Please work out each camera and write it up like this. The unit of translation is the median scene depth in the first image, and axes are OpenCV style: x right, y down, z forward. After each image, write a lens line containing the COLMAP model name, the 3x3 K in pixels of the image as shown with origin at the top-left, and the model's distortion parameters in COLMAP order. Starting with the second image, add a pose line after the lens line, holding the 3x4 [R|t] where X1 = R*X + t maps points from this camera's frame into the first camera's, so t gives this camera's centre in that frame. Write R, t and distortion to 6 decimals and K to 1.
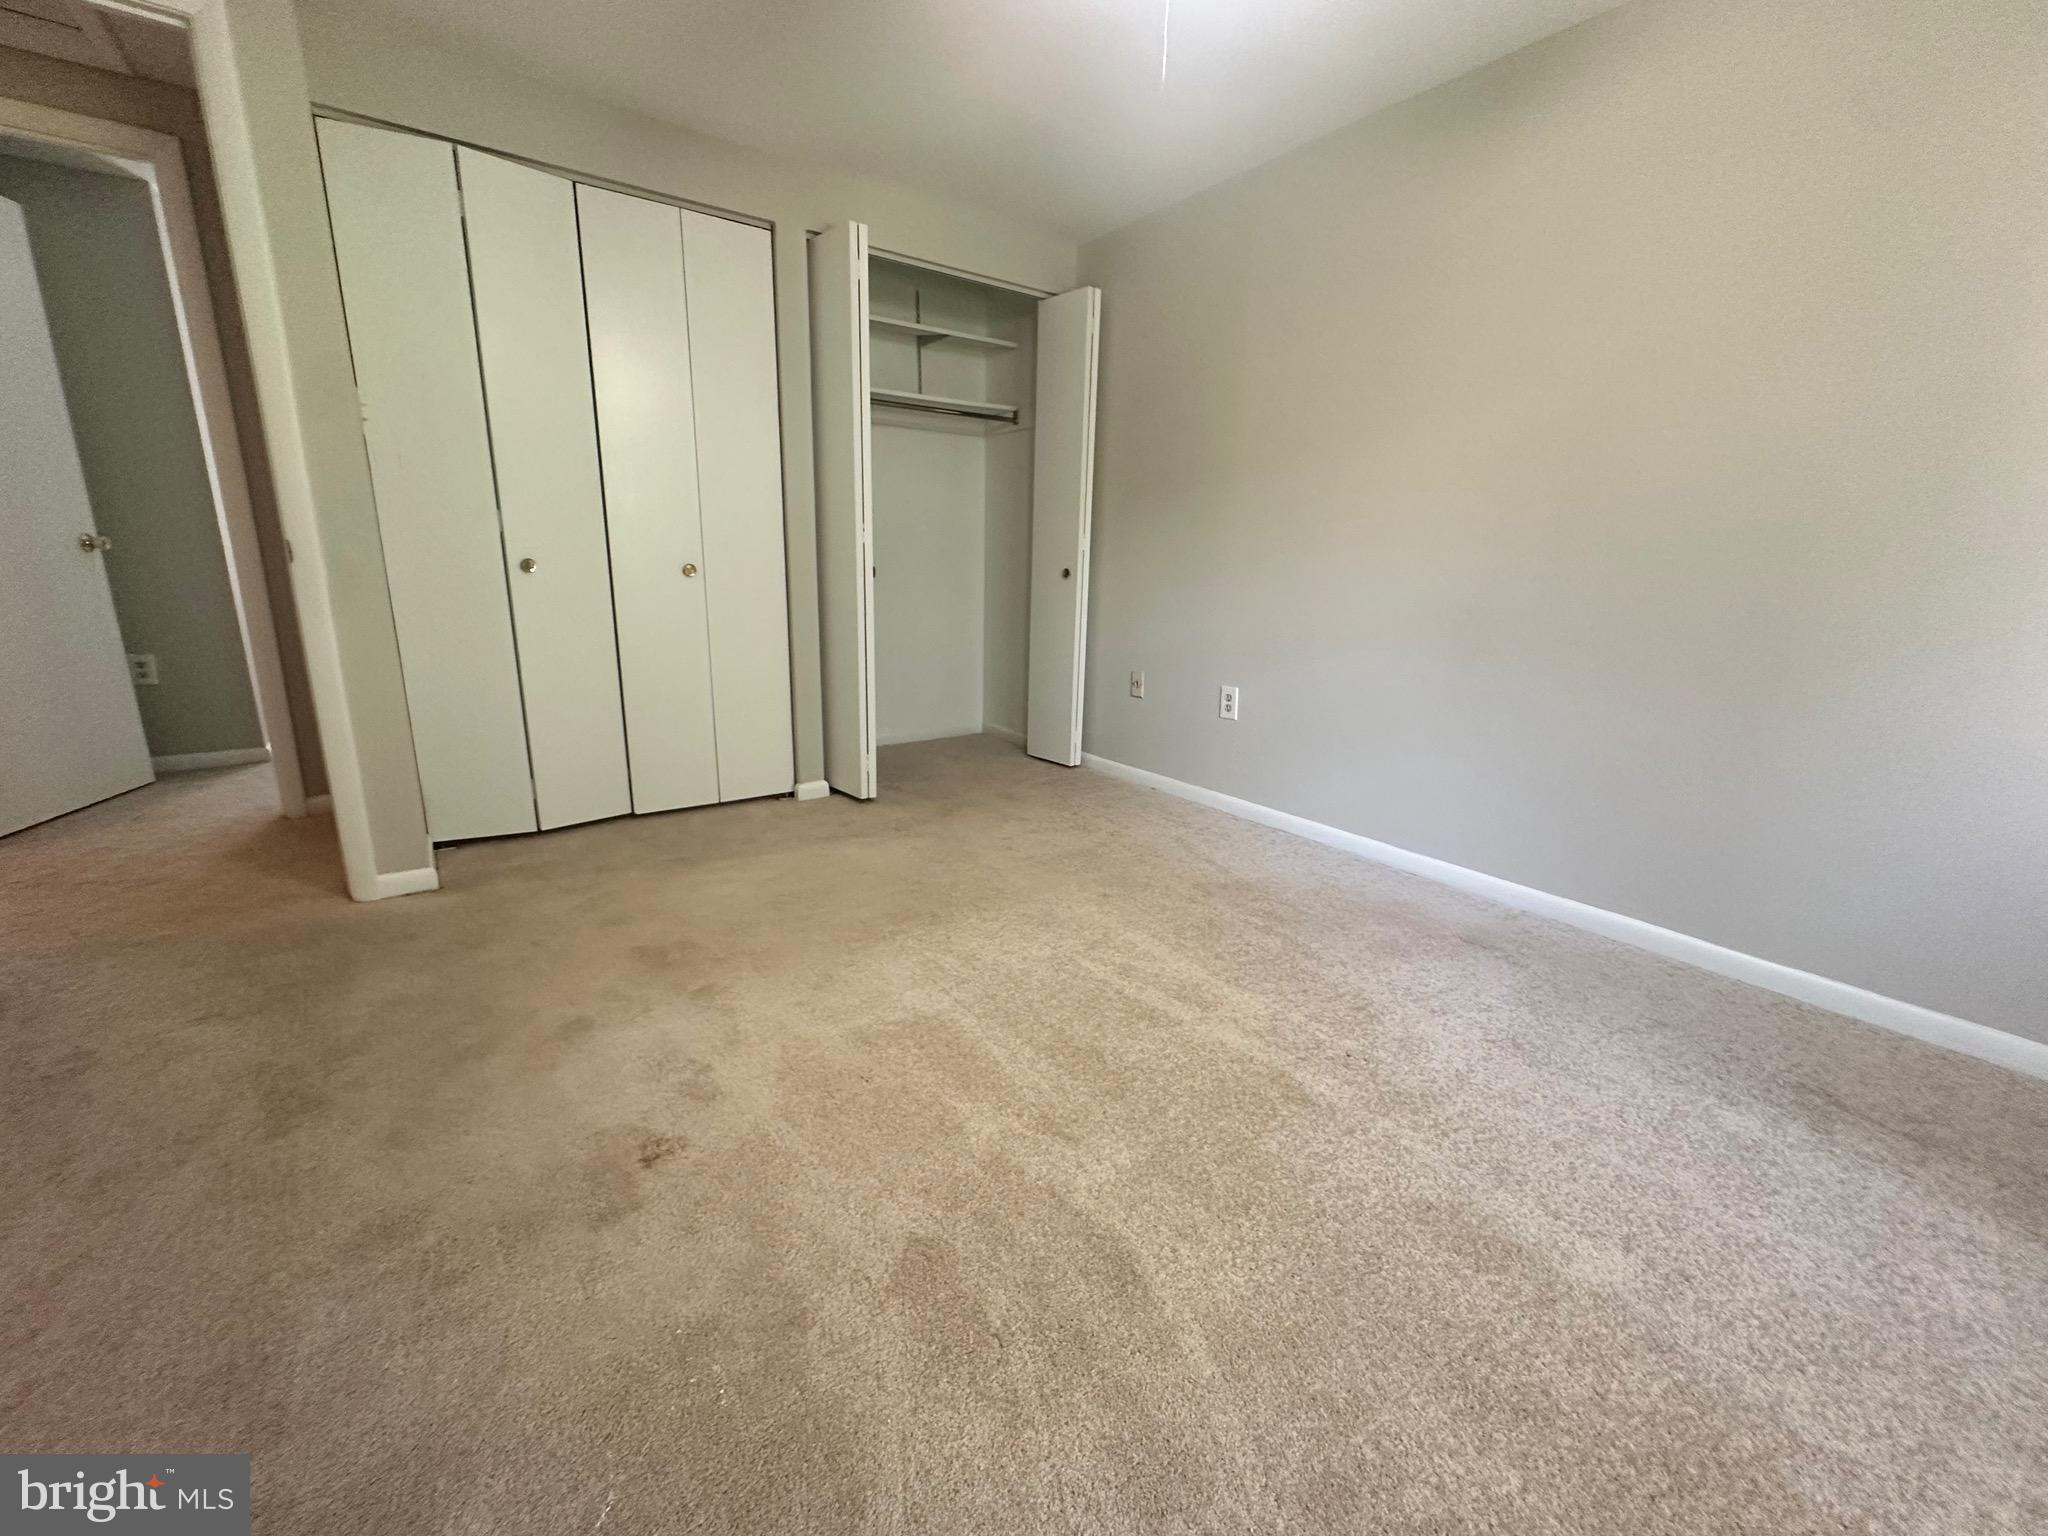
lens RADIAL K [[826.1, 0, 1021.9], [0, 826.1, 765.1], [0, 0, 1]] dist [-0.002419, 0.000099]
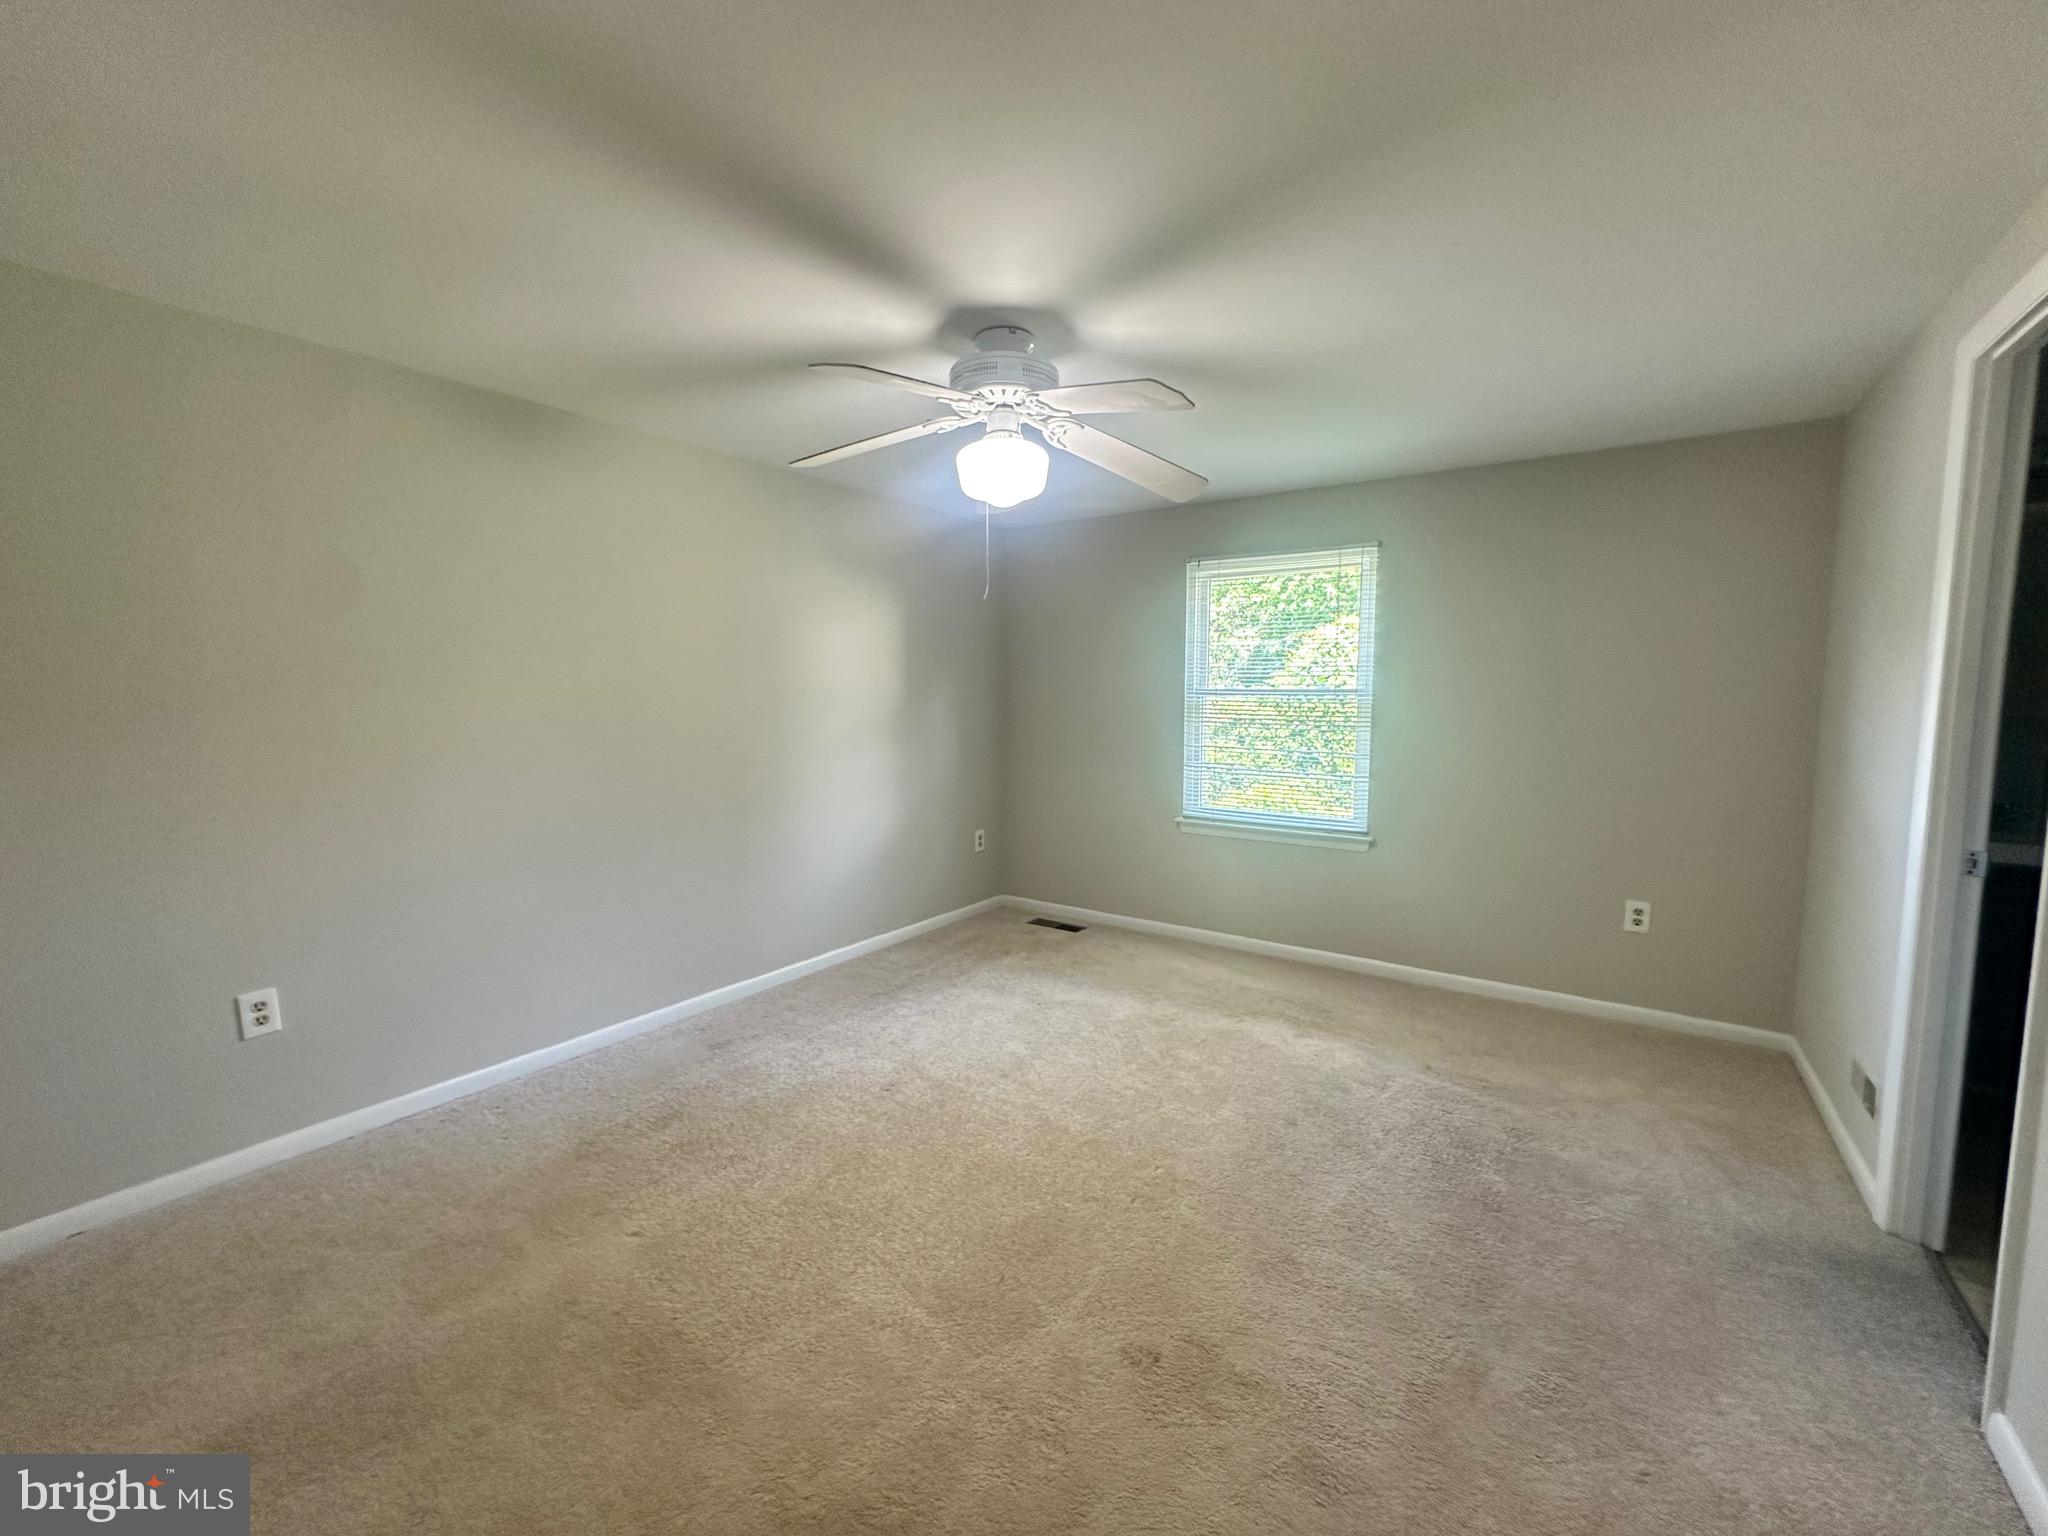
lens RADIAL K [[826.1, 0, 1021.9], [0, 826.1, 765.1], [0, 0, 1]] dist [-0.002419, 0.000099]
pose [[-0.311535, -0.112417, 0.943562, -0.826001], [0.226644, 0.955529, 0.188673, -0.363799], [-0.922810, 0.272631, -0.272202, 0.722458]]
